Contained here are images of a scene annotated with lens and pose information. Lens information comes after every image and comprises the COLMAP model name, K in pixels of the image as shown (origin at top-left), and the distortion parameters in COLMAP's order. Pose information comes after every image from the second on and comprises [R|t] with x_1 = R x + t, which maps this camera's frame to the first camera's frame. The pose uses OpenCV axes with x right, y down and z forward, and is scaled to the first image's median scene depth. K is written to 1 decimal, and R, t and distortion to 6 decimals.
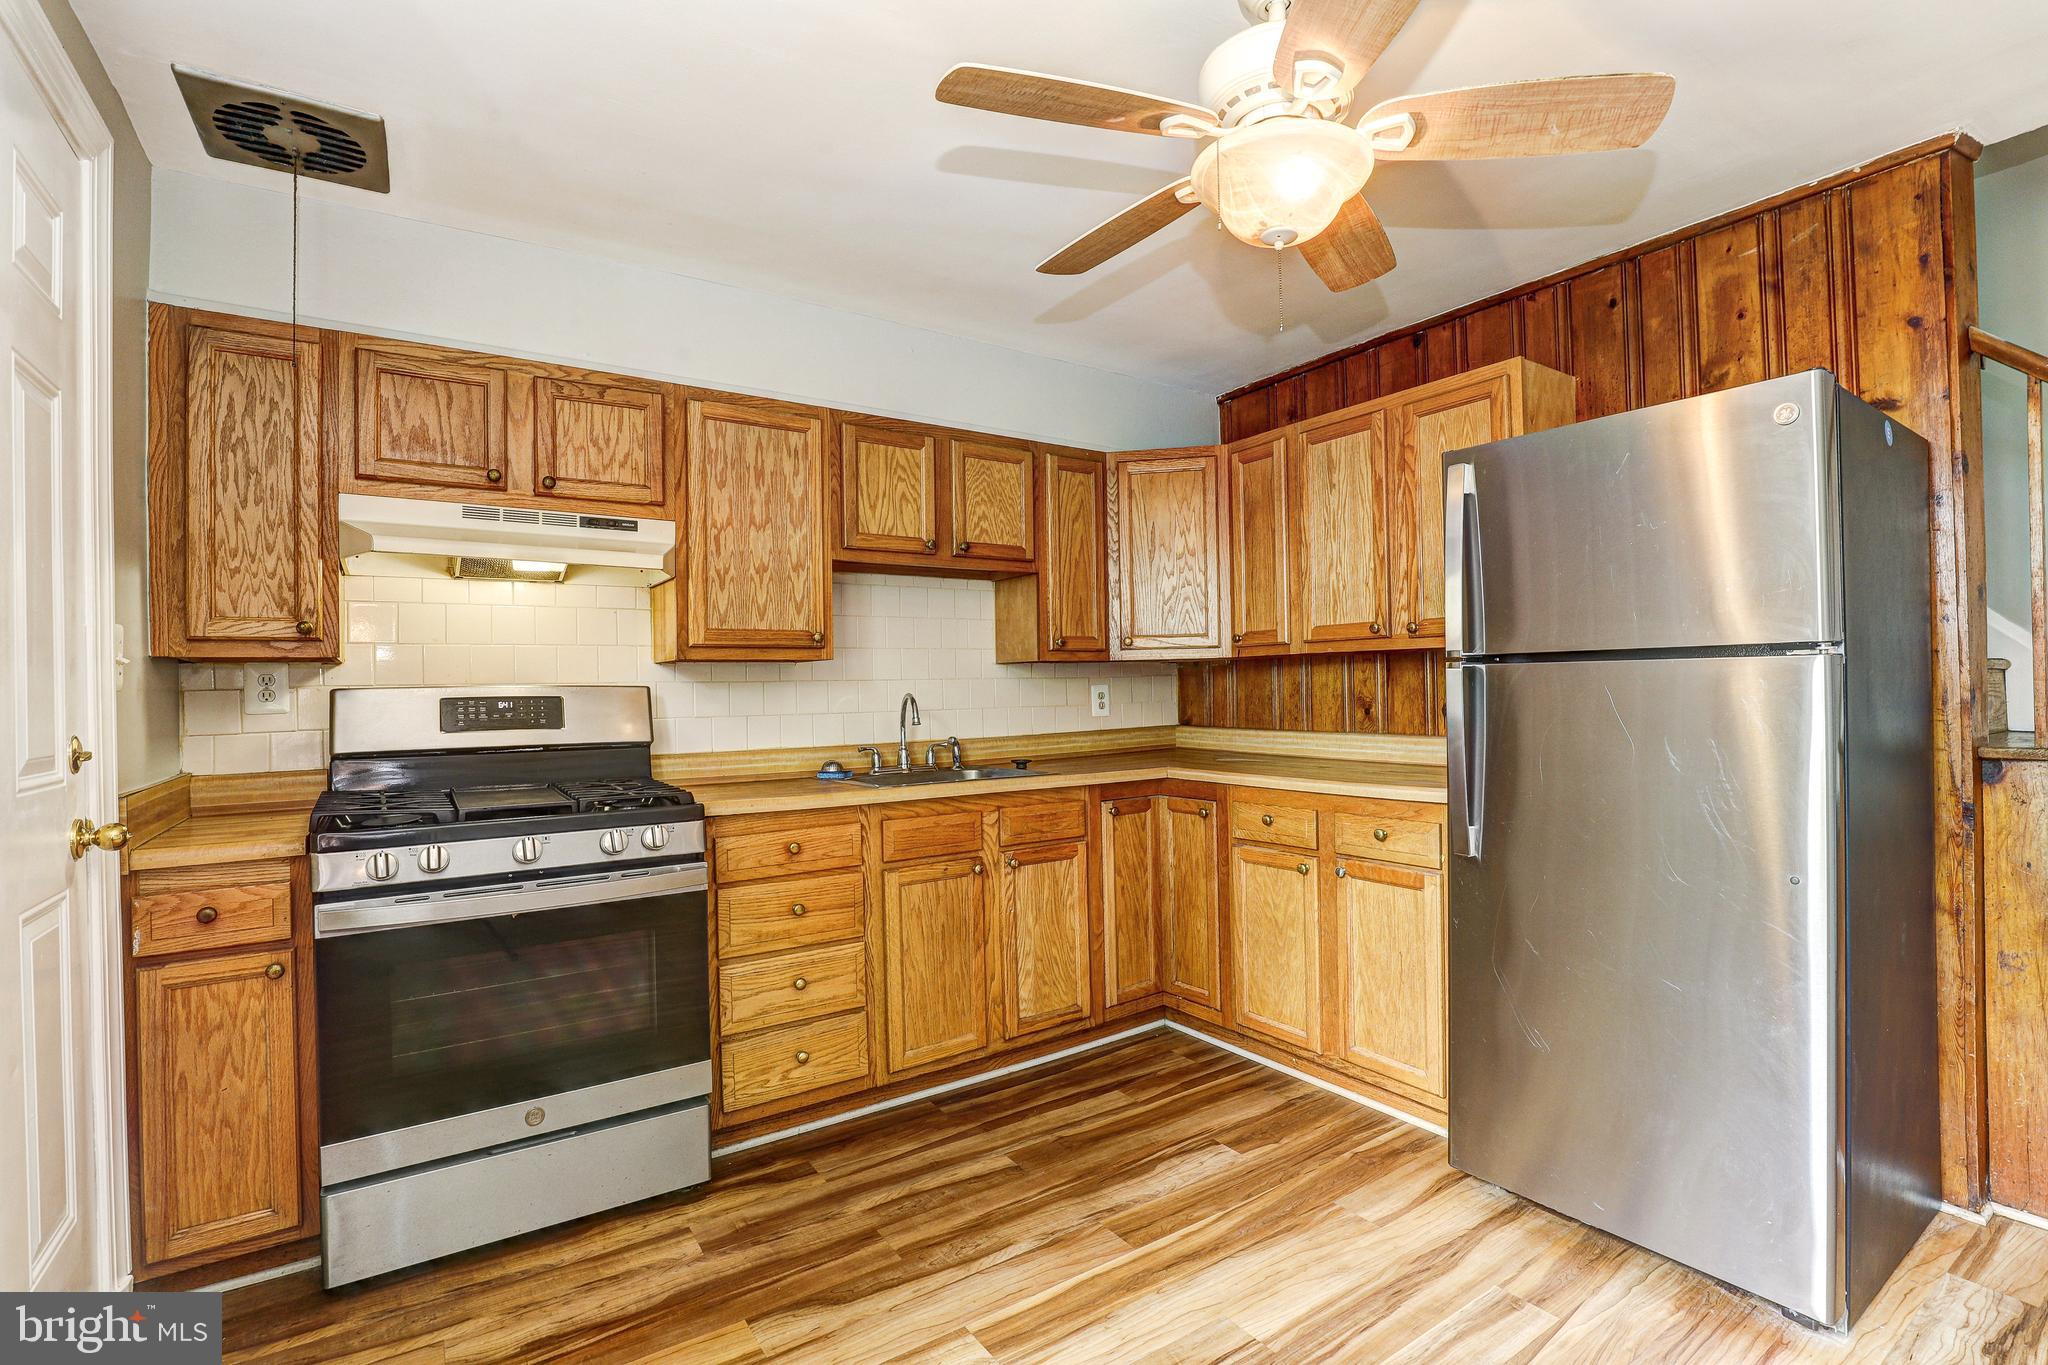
lens RADIAL K [[939.6, 0, 1031.4], [0, 939.6, 680.4], [0, 0, 1]] dist [-0.032759, 0.005959]
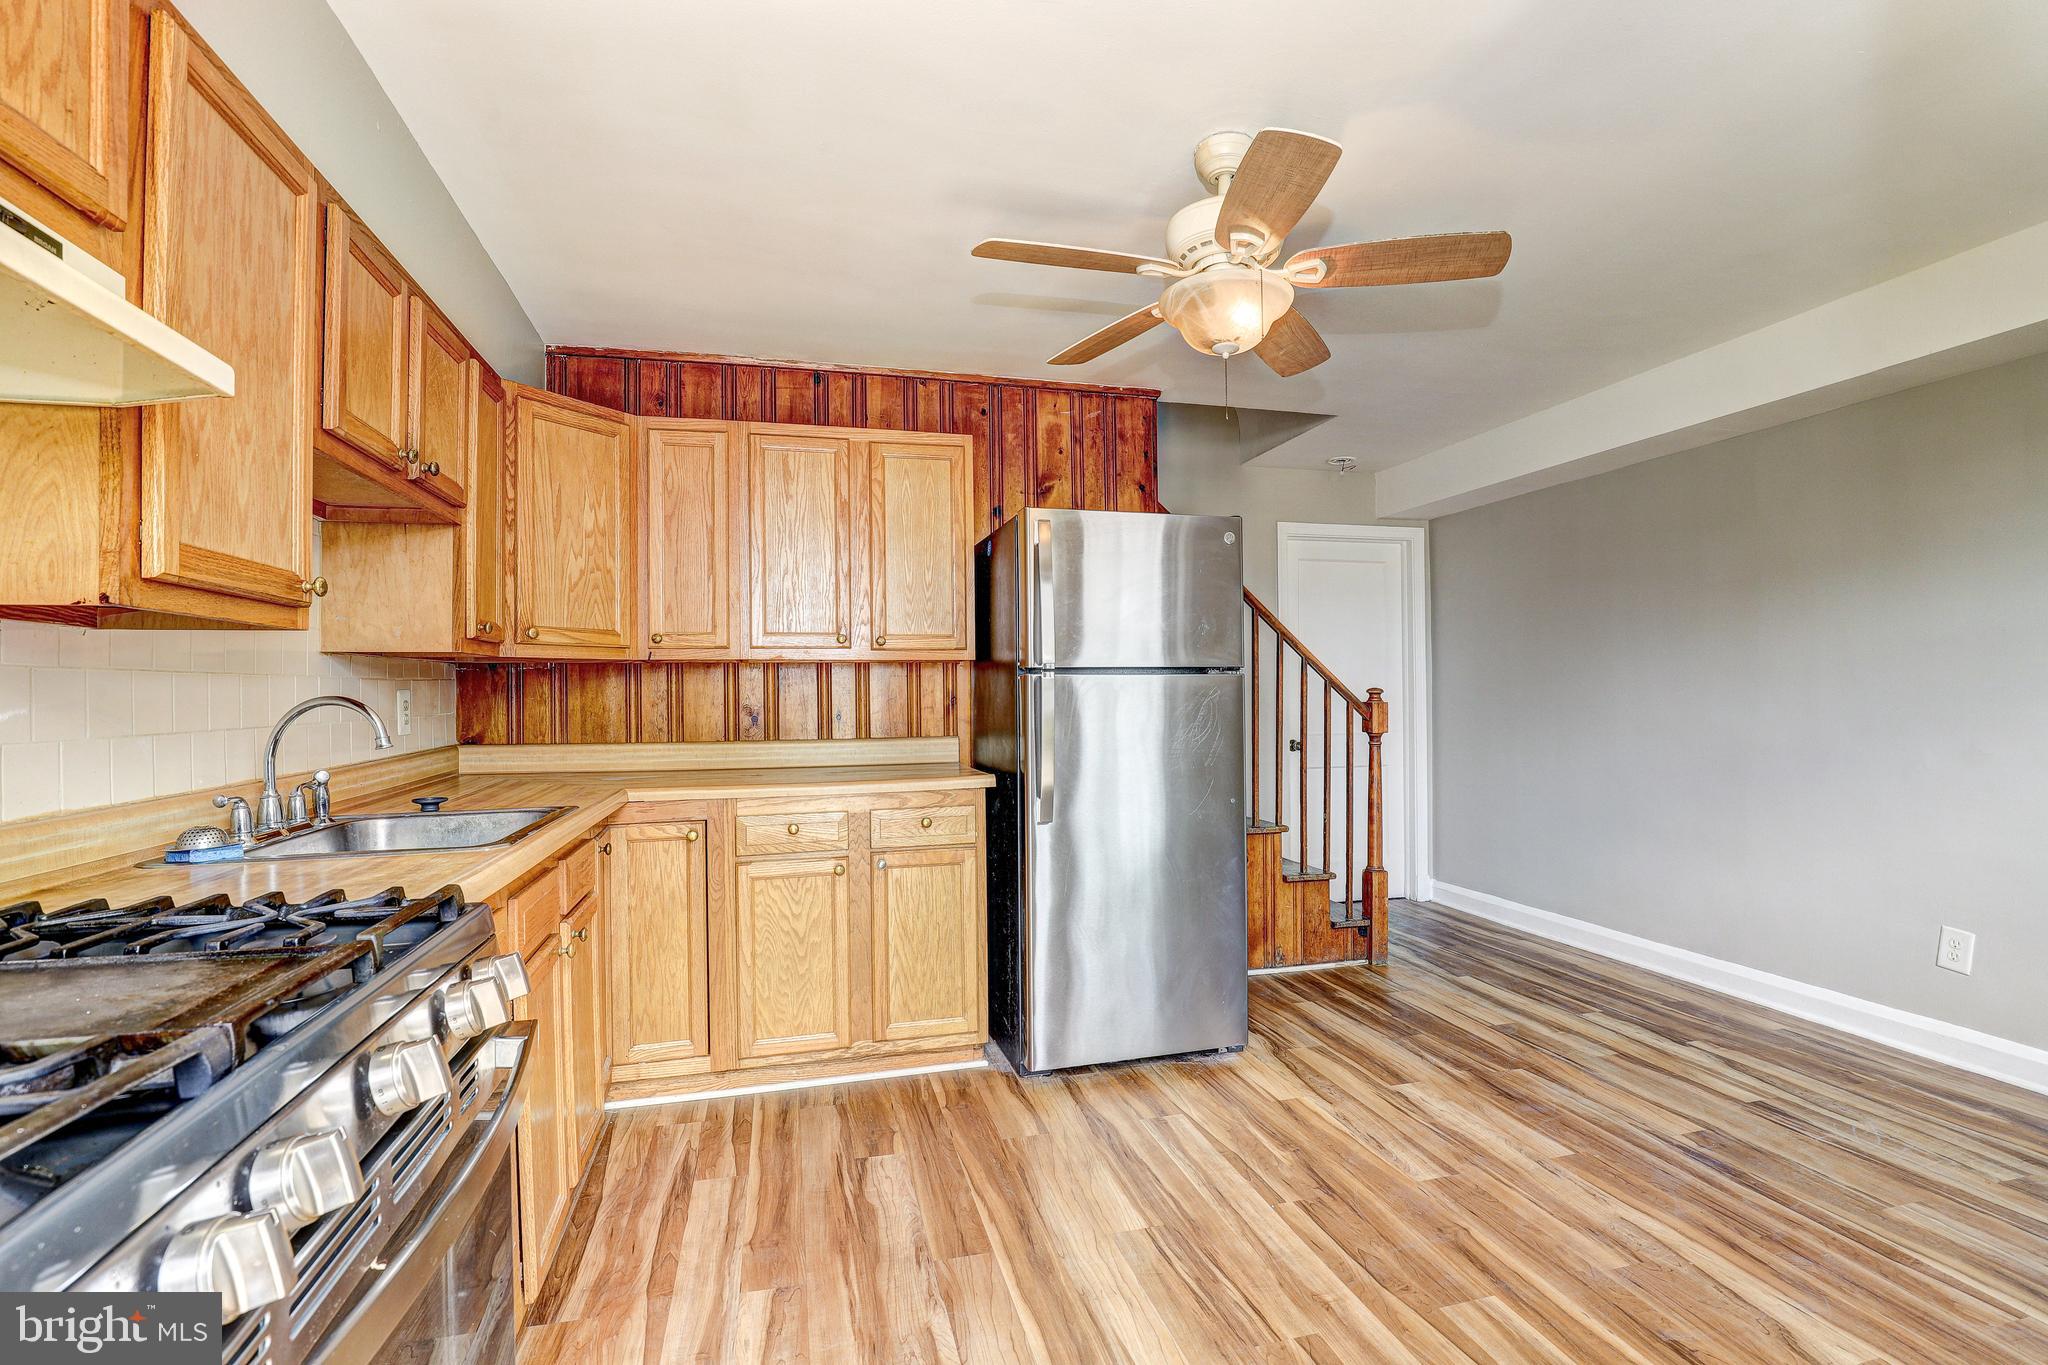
lens RADIAL K [[939.6, 0, 1029.4], [0, 939.6, 679.3], [0, 0, 1]] dist [-0.032759, 0.005959]
pose [[0.331028, 0.026262, 0.943255, -0.681798], [-0.003587, 0.999640, -0.026573, 0.021542], [-0.943614, 0.005413, 0.331003, 0.519463]]
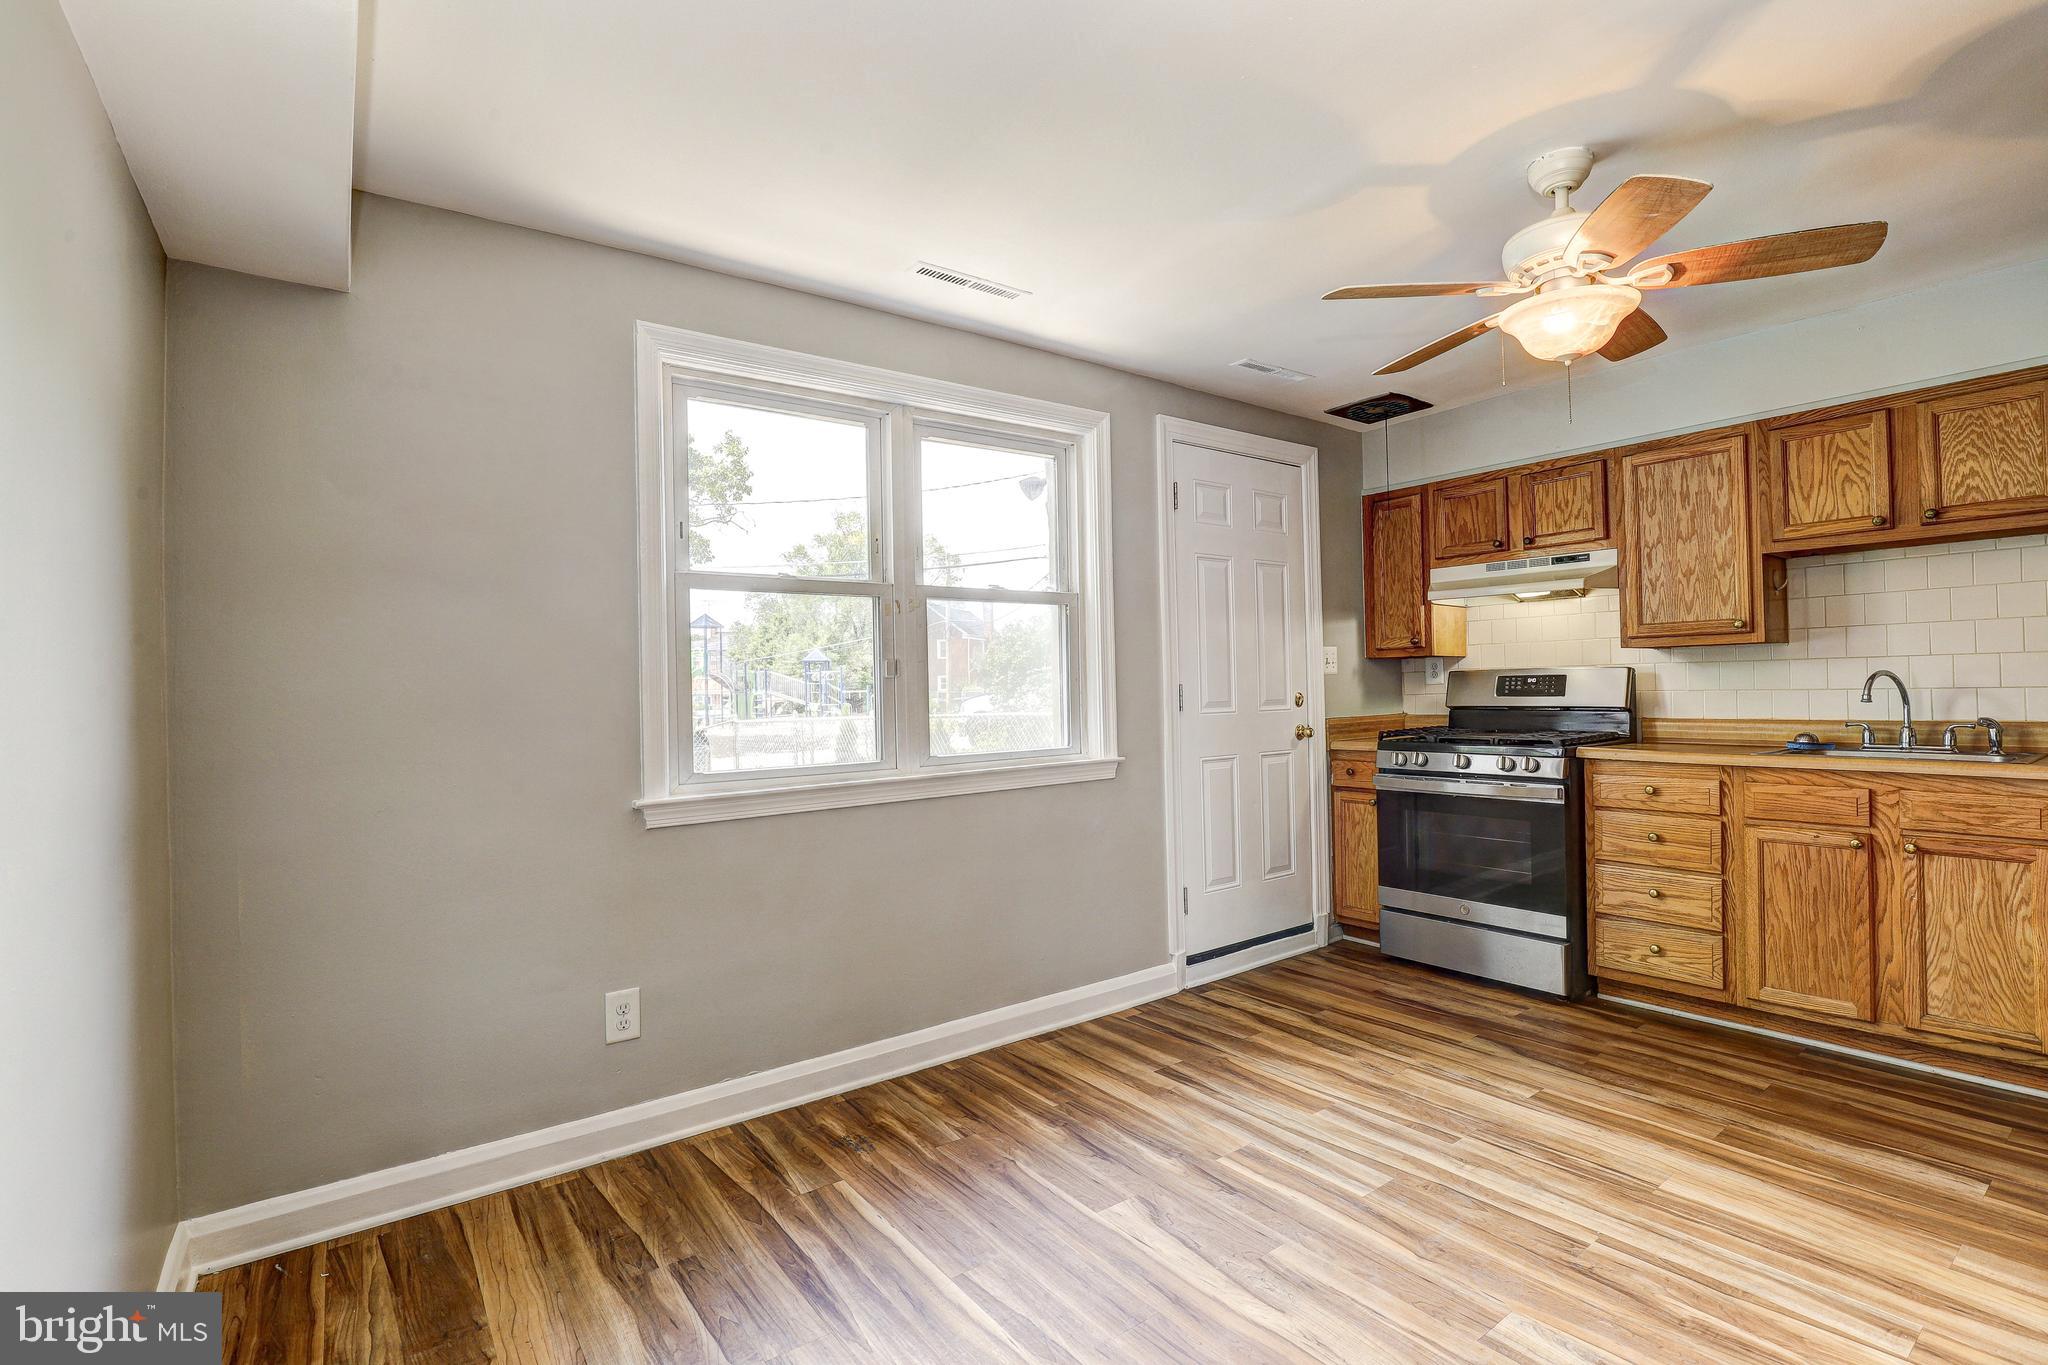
lens RADIAL K [[939.6, 0, 1029.3], [0, 939.6, 678.7], [0, 0, 1]] dist [-0.032759, 0.005959]
pose [[0.046516, 0.006408, -0.998897, 1.028785], [0.029233, 0.999542, 0.007773, -0.014590], [0.998490, -0.029563, 0.046307, 0.067791]]
